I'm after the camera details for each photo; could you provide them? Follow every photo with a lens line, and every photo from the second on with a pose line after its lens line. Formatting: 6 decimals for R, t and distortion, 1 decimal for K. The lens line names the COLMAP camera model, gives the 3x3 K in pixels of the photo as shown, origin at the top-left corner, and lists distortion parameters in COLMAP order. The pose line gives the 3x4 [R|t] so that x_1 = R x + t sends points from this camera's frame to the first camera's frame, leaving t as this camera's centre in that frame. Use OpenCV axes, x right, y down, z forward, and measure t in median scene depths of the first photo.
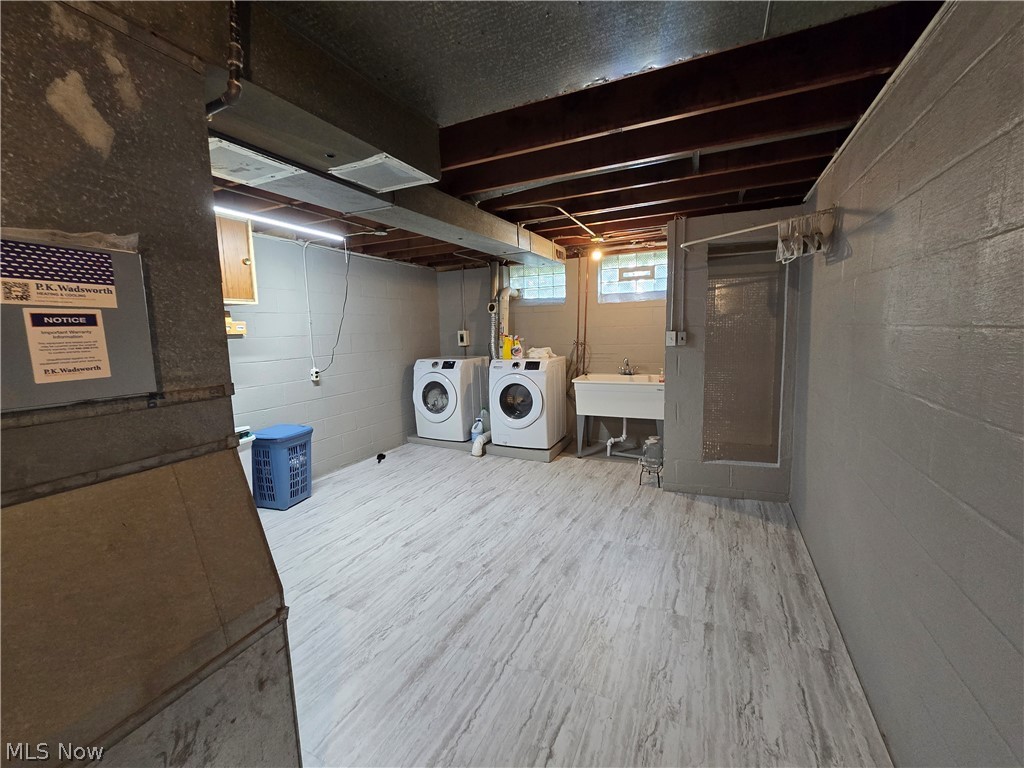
lens RADIAL K [[415.1, 0, 516.5], [0, 415.1, 380.2], [0, 0, 1]] dist [0.010898, -0.002990]
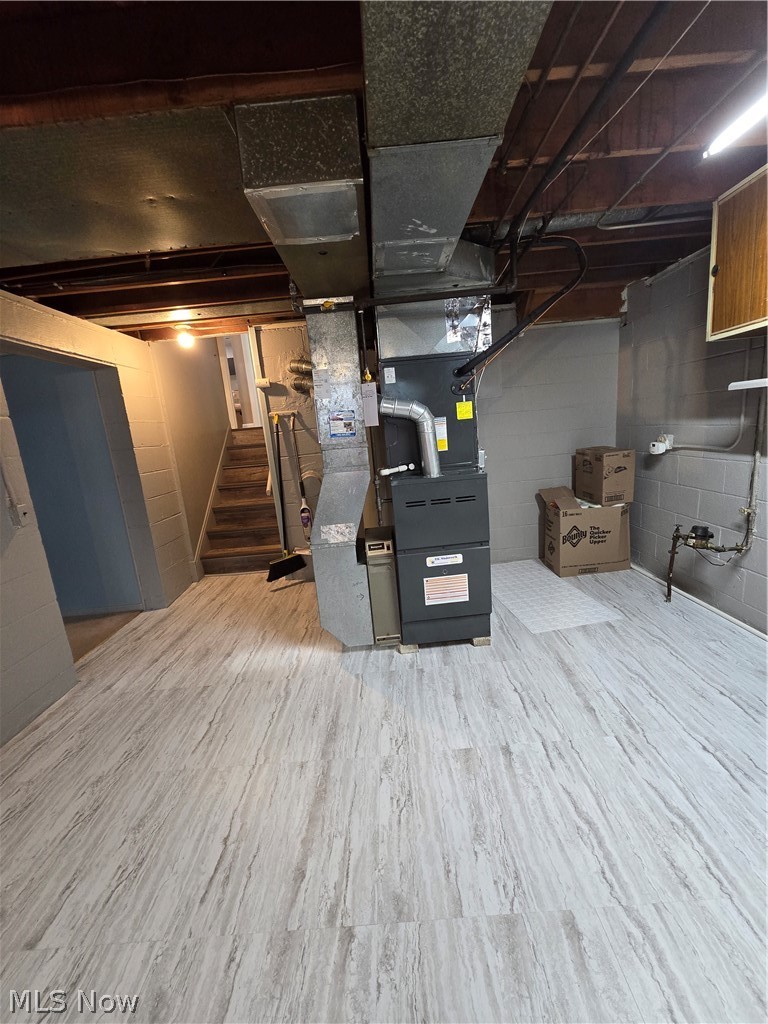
lens RADIAL K [[415.1, 0, 394.4], [0, 415.1, 520.5], [0, 0, 1]] dist [0.010898, -0.002990]
pose [[-0.889387, 0.212218, -0.404912, -0.036251], [0.065054, 0.935461, 0.347392, -0.177811], [0.452502, 0.282625, -0.845793, 1.535874]]
